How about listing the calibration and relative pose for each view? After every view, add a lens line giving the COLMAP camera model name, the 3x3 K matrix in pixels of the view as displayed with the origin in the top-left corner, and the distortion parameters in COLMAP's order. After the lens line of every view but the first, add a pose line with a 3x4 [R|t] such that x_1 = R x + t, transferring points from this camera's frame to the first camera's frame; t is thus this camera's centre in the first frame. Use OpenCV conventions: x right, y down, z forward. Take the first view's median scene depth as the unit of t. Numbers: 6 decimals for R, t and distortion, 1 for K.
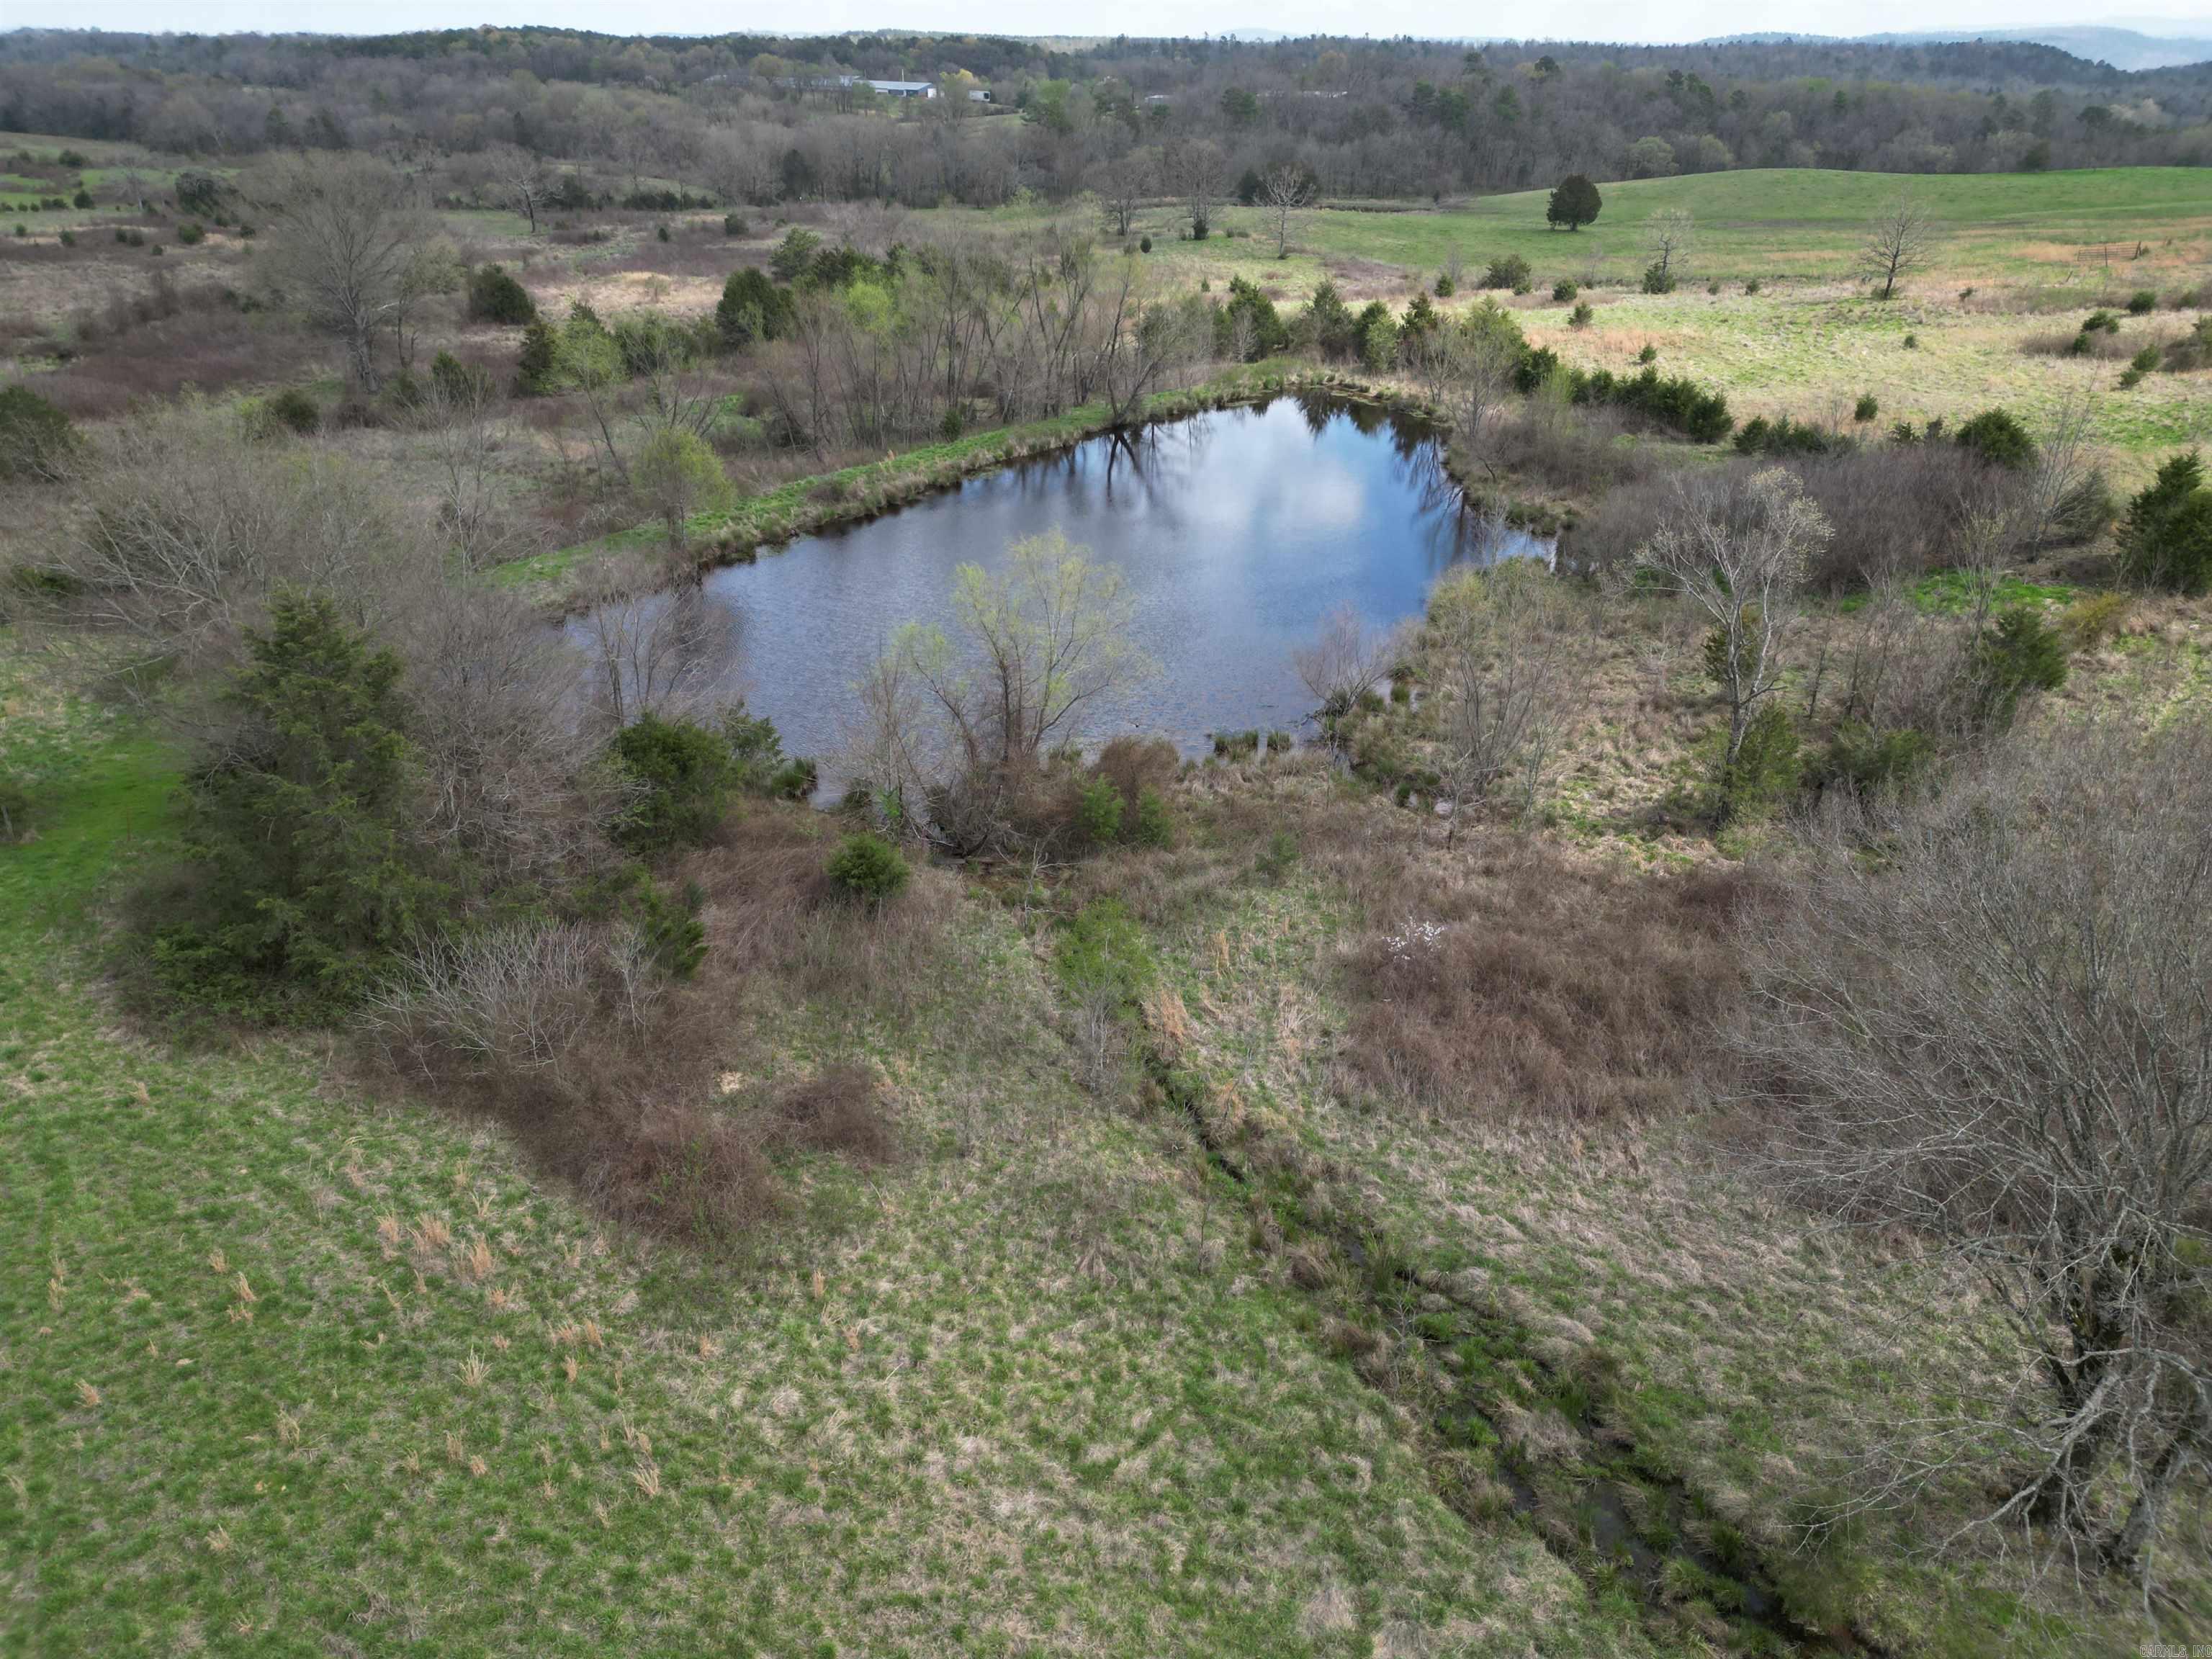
lens RADIAL K [[1540.6, 0, 1106.0], [0, 1540.6, 829.5], [0, 0, 1]] dist [0.057274, -0.044441]
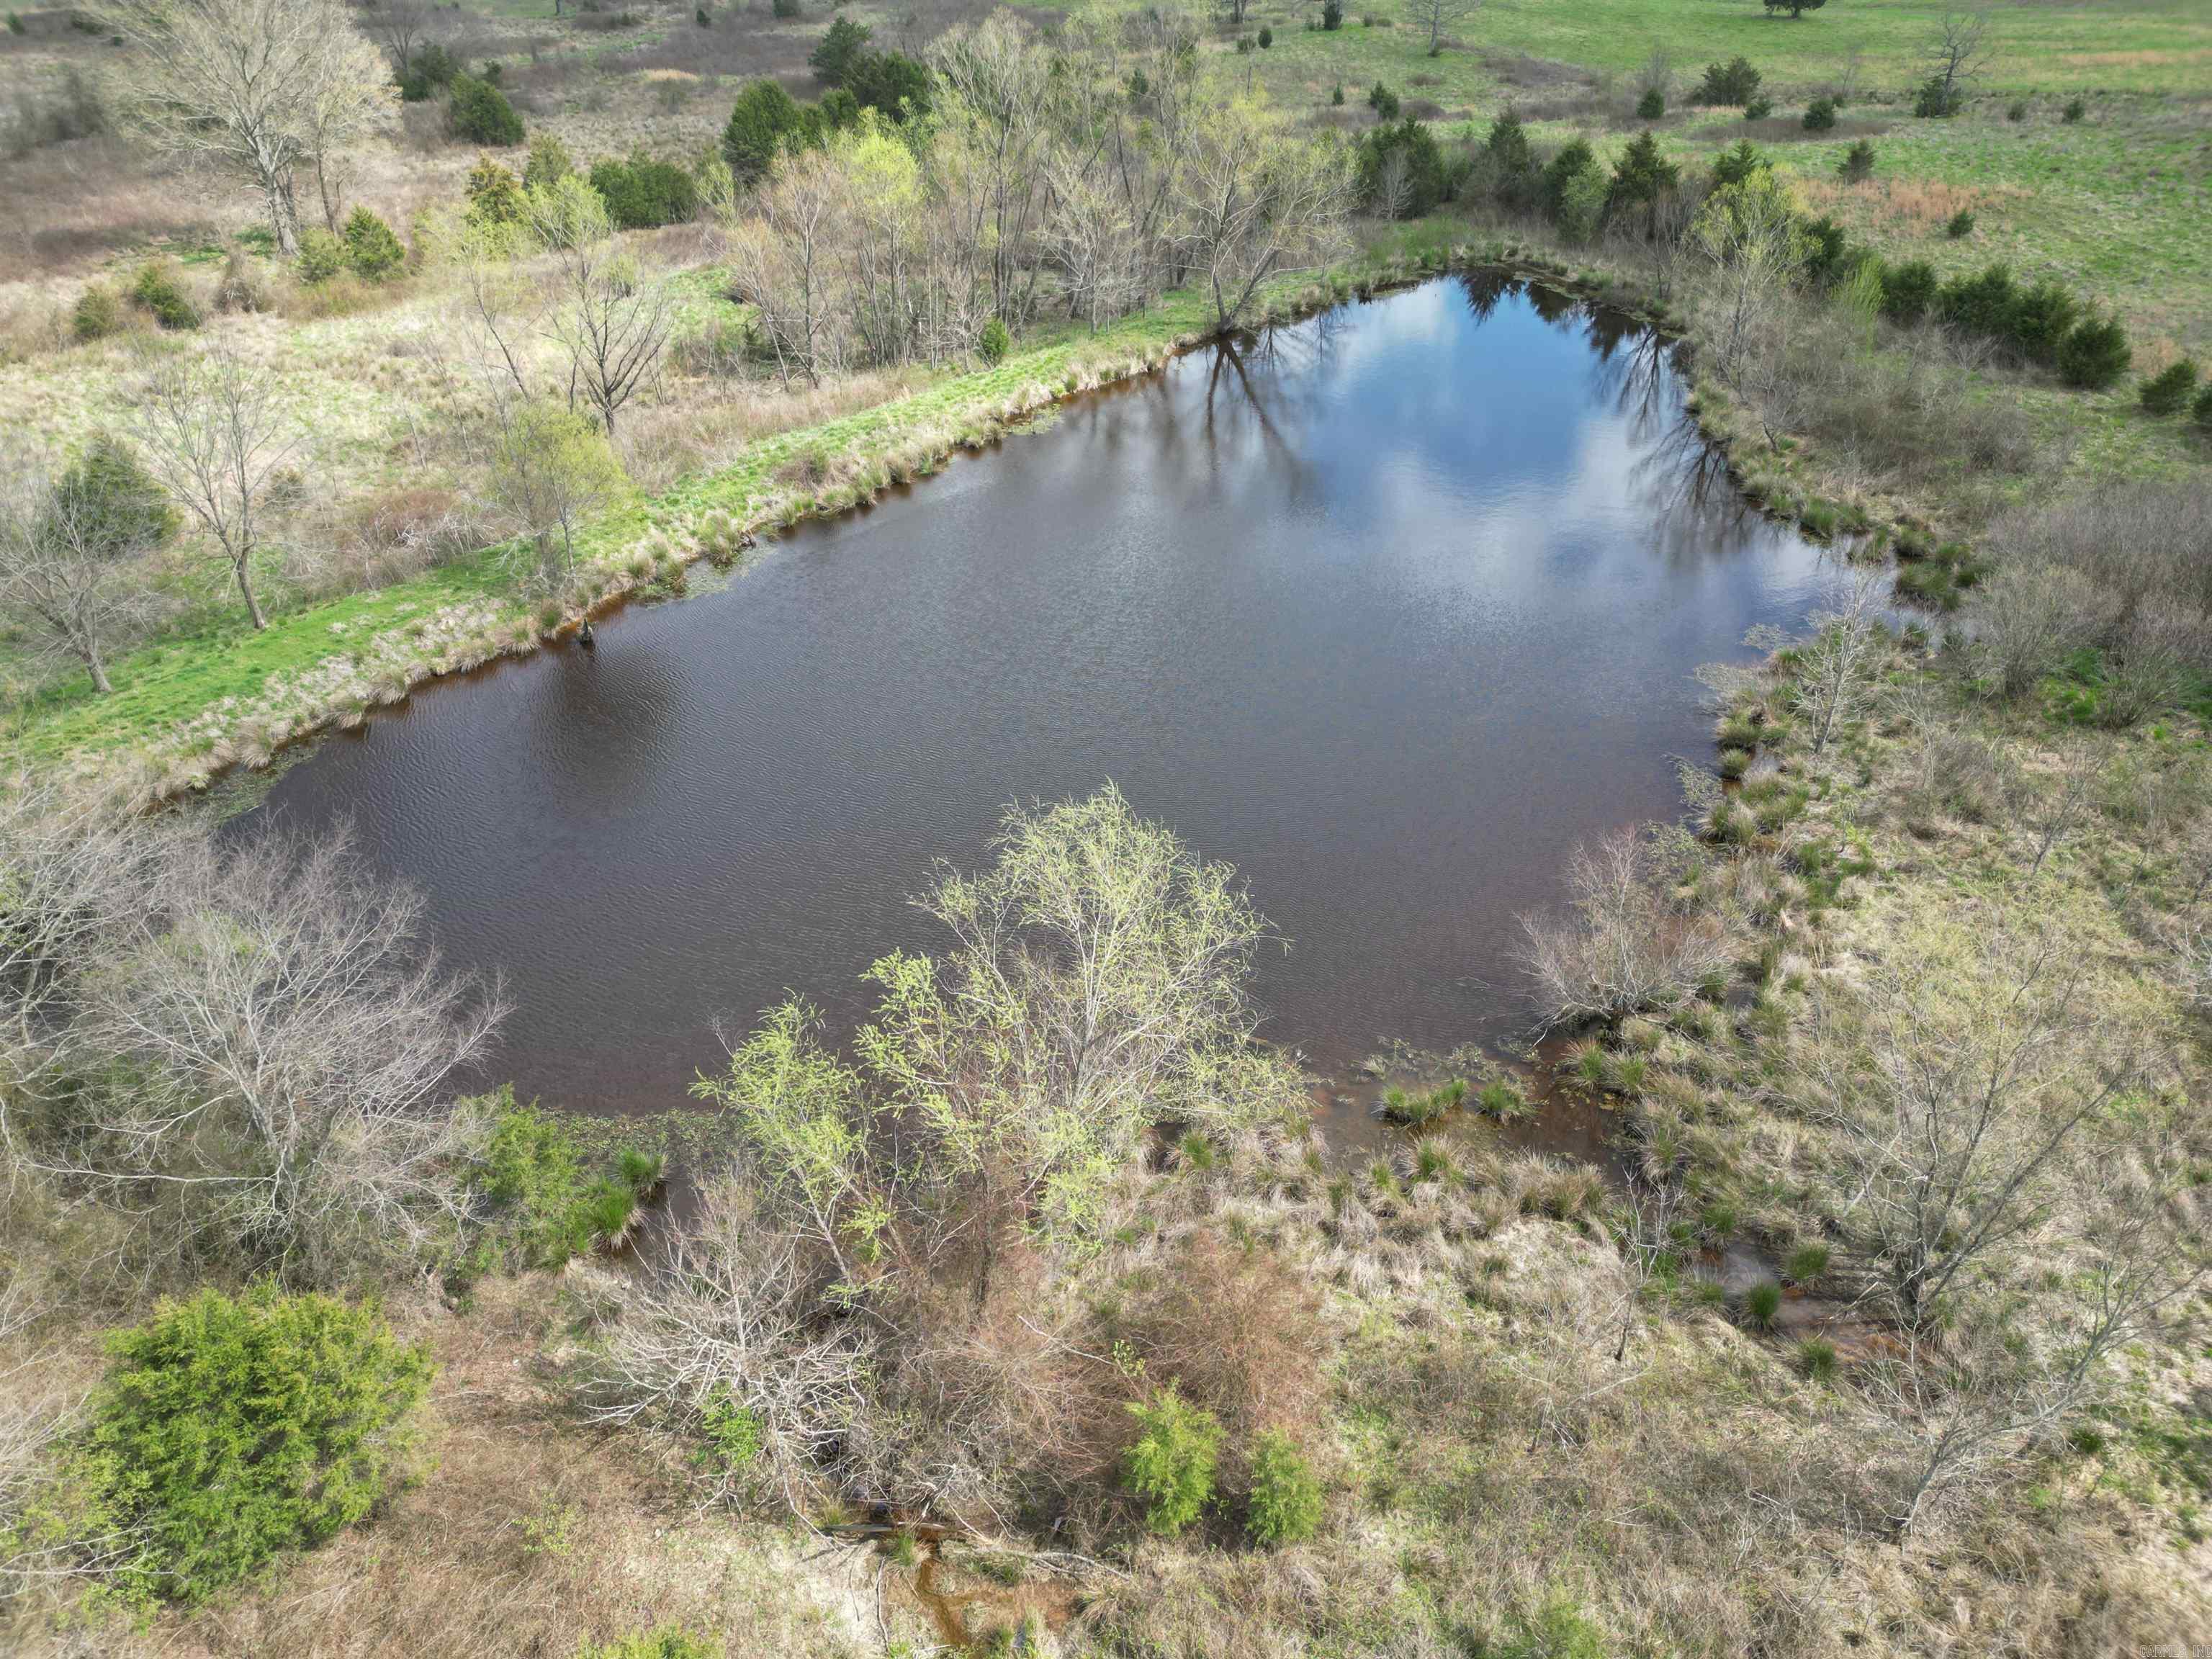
lens RADIAL K [[1540.6, 0, 1106.0], [0, 1540.6, 829.5], [0, 0, 1]] dist [0.057274, -0.044441]
pose [[0.998064, 0.029614, -0.054686, -0.001204], [-0.022576, 0.991887, 0.125102, -0.108435], [0.057947, -0.123626, 0.990636, 0.219630]]
